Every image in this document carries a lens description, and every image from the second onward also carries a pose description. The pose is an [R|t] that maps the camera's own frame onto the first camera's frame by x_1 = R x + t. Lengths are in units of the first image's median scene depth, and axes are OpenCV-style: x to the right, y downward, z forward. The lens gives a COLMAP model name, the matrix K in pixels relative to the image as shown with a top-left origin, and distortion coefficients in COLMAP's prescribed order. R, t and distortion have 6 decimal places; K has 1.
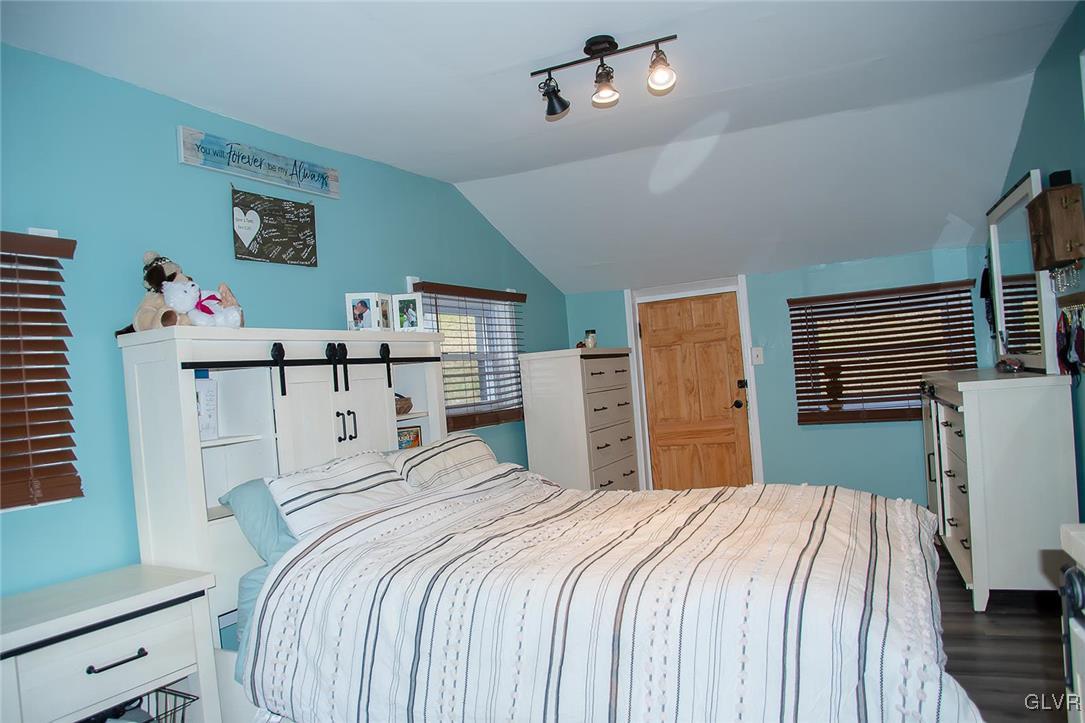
lens RADIAL K [[773.1, 0, 542.5], [0, 773.1, 361.5], [0, 0, 1]] dist [0.002532, 0.001311]
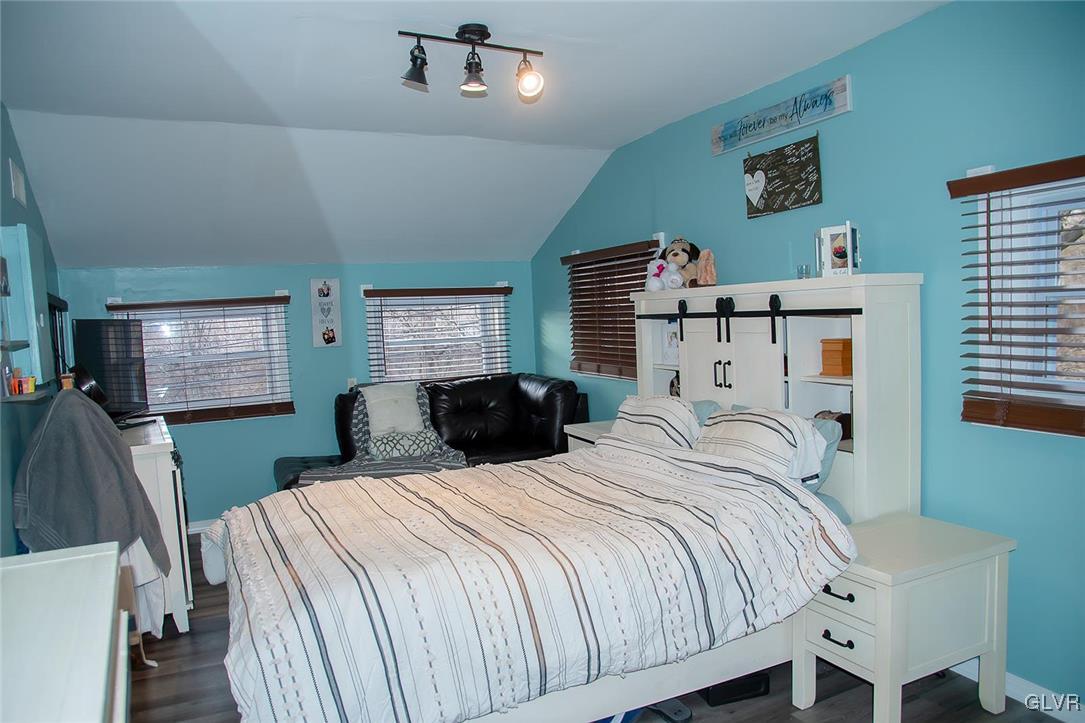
lens RADIAL K [[773.1, 0, 542.5], [0, 773.1, 361.5], [0, 0, 1]] dist [0.002532, 0.001311]
pose [[-0.575396, 0.127533, -0.807870, 0.708210], [0.088590, 0.991675, 0.093452, -0.054221], [0.813063, -0.017797, -0.581904, 1.347905]]
